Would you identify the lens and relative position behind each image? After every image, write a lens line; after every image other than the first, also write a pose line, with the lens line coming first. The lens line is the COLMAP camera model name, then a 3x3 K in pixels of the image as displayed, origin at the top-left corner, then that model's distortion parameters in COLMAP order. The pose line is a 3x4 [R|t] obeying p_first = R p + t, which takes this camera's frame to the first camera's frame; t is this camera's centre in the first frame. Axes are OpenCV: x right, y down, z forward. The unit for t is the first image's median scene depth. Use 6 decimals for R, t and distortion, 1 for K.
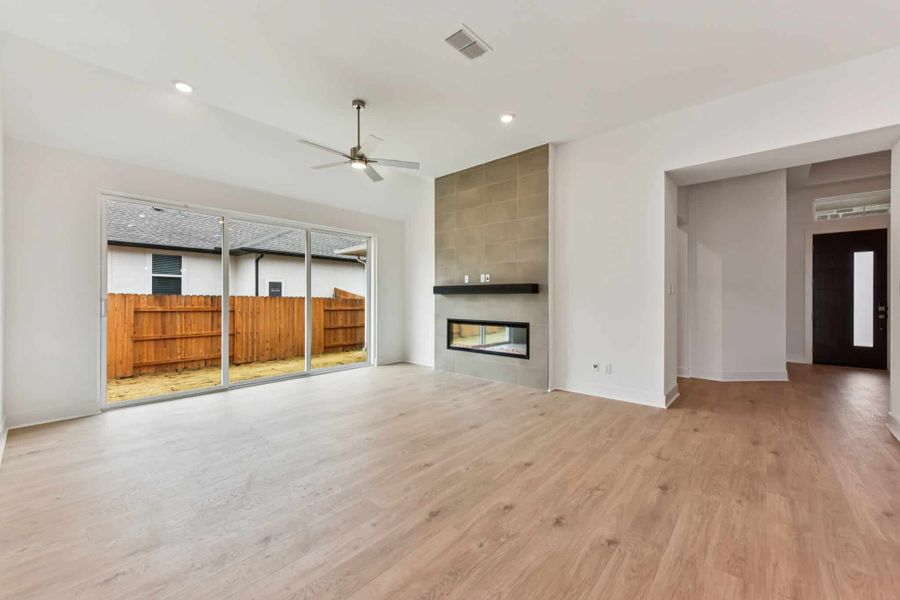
lens RADIAL K [[356.8, 0, 464.3], [0, 356.8, 292.1], [0, 0, 1]] dist [-0.002303, -0.000500]
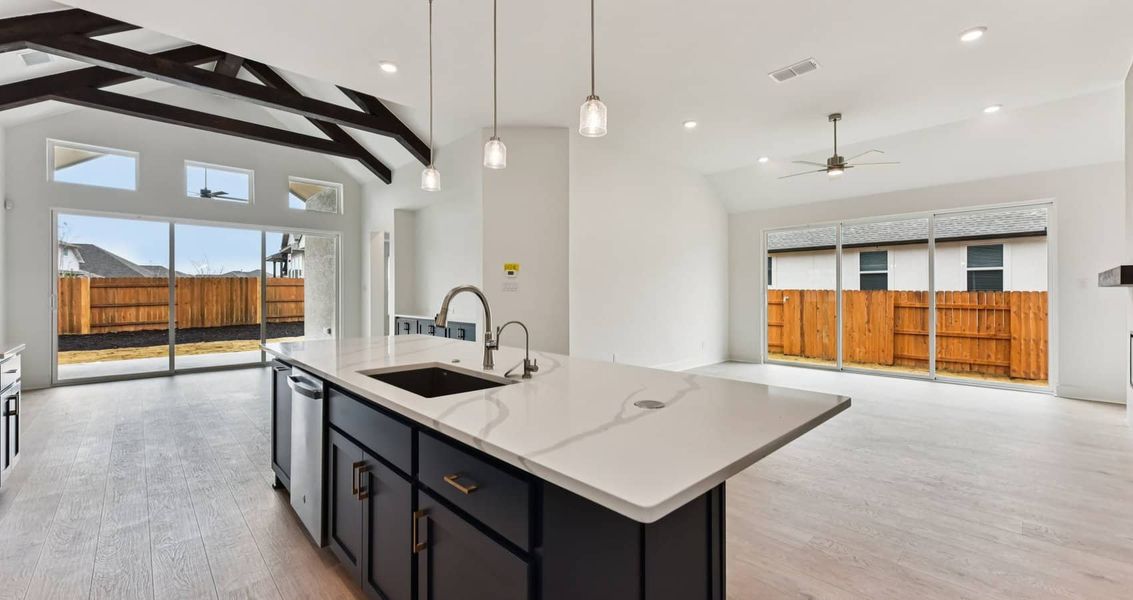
lens RADIAL K [[440.0, 0, 570.9], [0, 440.0, 294.2], [0, 0, 1]] dist [0.002714, 0.000059]
pose [[-0.103266, -0.003948, -0.994646, 0.457623], [0.017393, 0.999832, -0.005774, 0.005715], [0.994502, -0.017896, -0.103180, 0.129063]]
